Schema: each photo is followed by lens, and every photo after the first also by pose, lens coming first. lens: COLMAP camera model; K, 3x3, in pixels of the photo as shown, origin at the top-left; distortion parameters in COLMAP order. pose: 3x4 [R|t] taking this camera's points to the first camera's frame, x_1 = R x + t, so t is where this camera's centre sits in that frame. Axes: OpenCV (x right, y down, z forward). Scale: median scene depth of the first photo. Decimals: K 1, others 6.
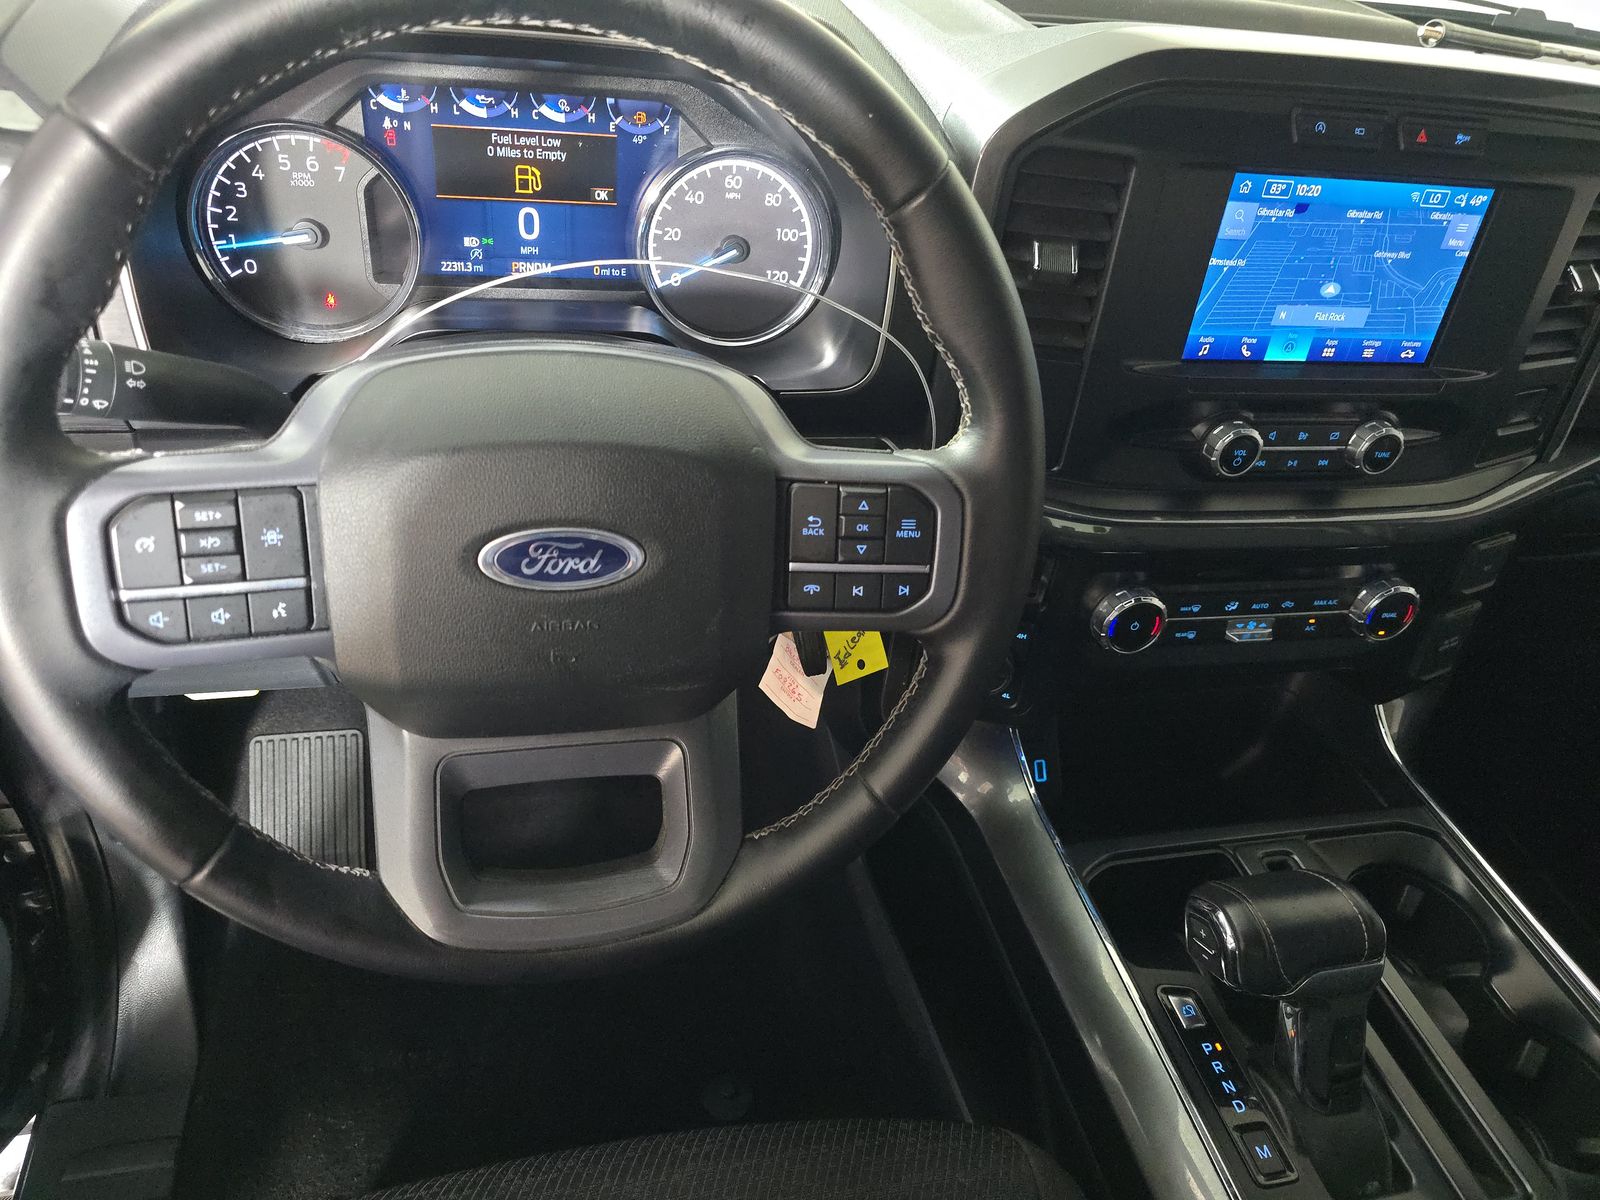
lens RADIAL K [[1073.9, 0, 793.8], [0, 1073.9, 600.2], [0, 0, 1]] dist [0.024688, -0.010002]
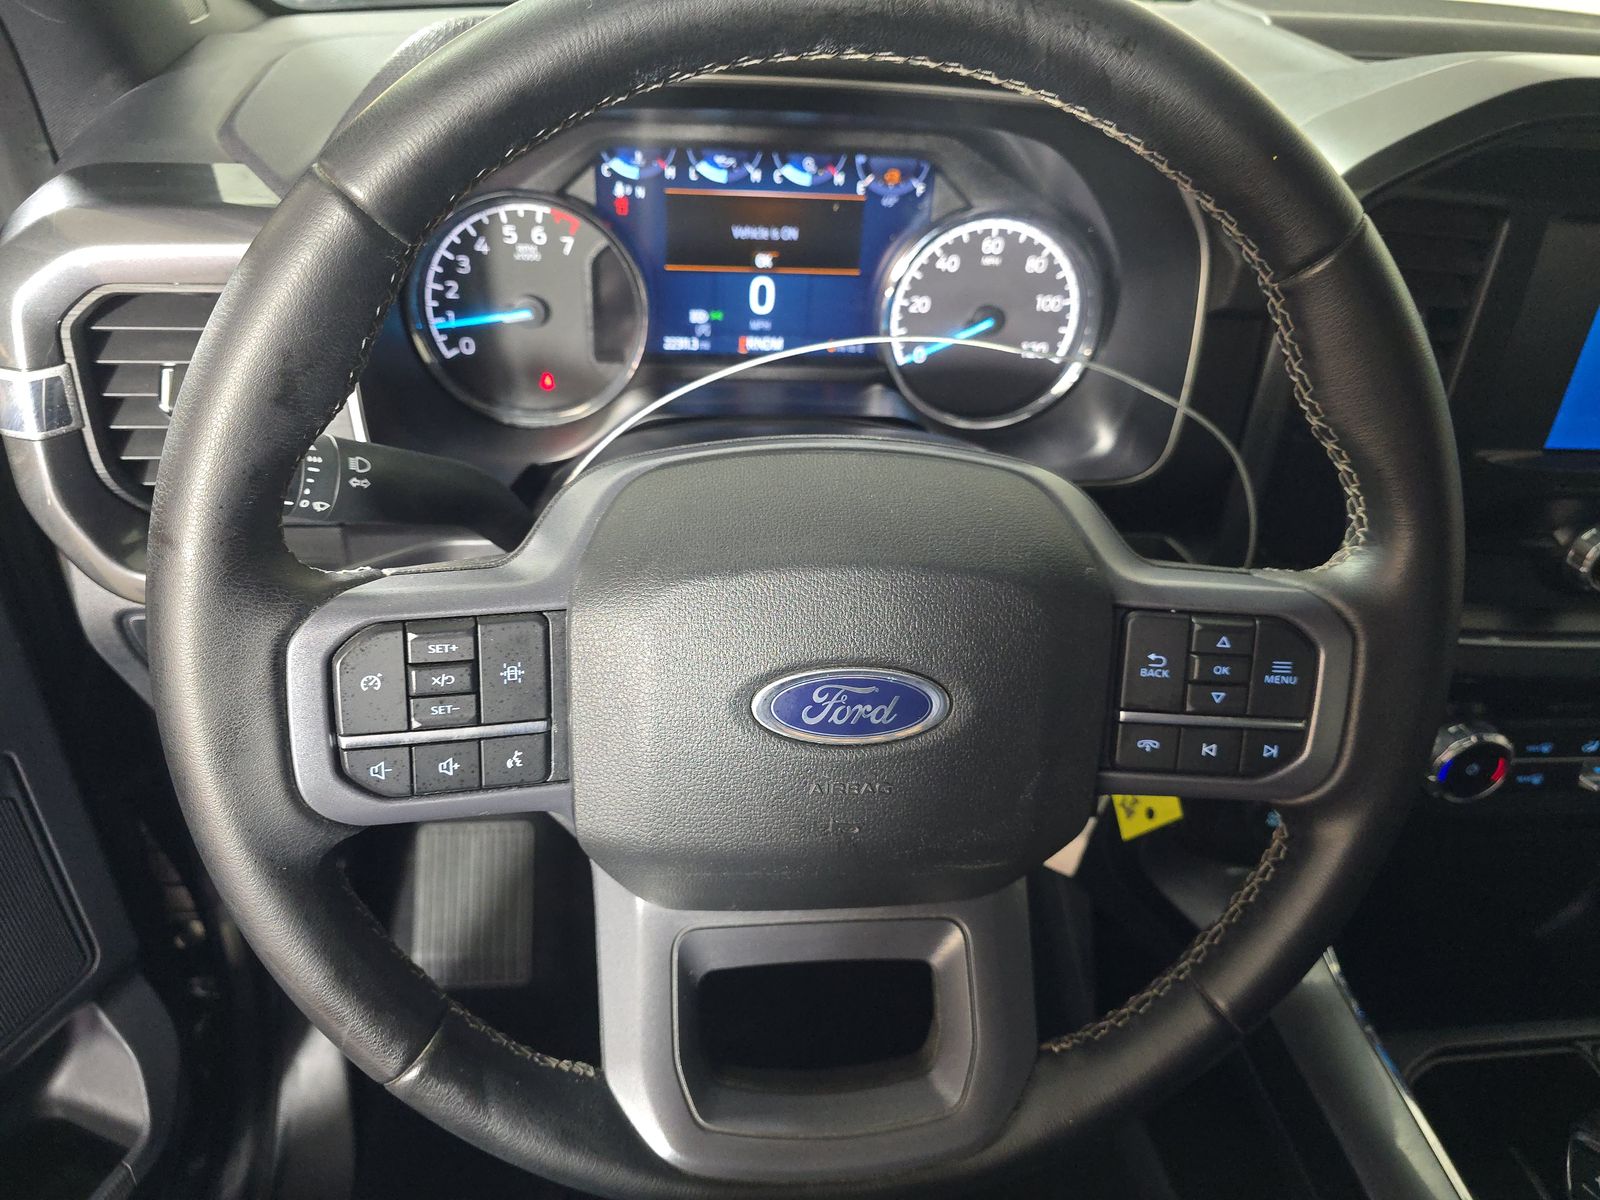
lens RADIAL K [[1073.9, 0, 788.9], [0, 1073.9, 598.2], [0, 0, 1]] dist [0.024688, -0.010002]
pose [[0.992621, 0.021941, -0.119256, -0.139736], [-0.028727, 0.998046, -0.055481, -0.060922], [0.117806, 0.058497, 0.991312, 0.161050]]
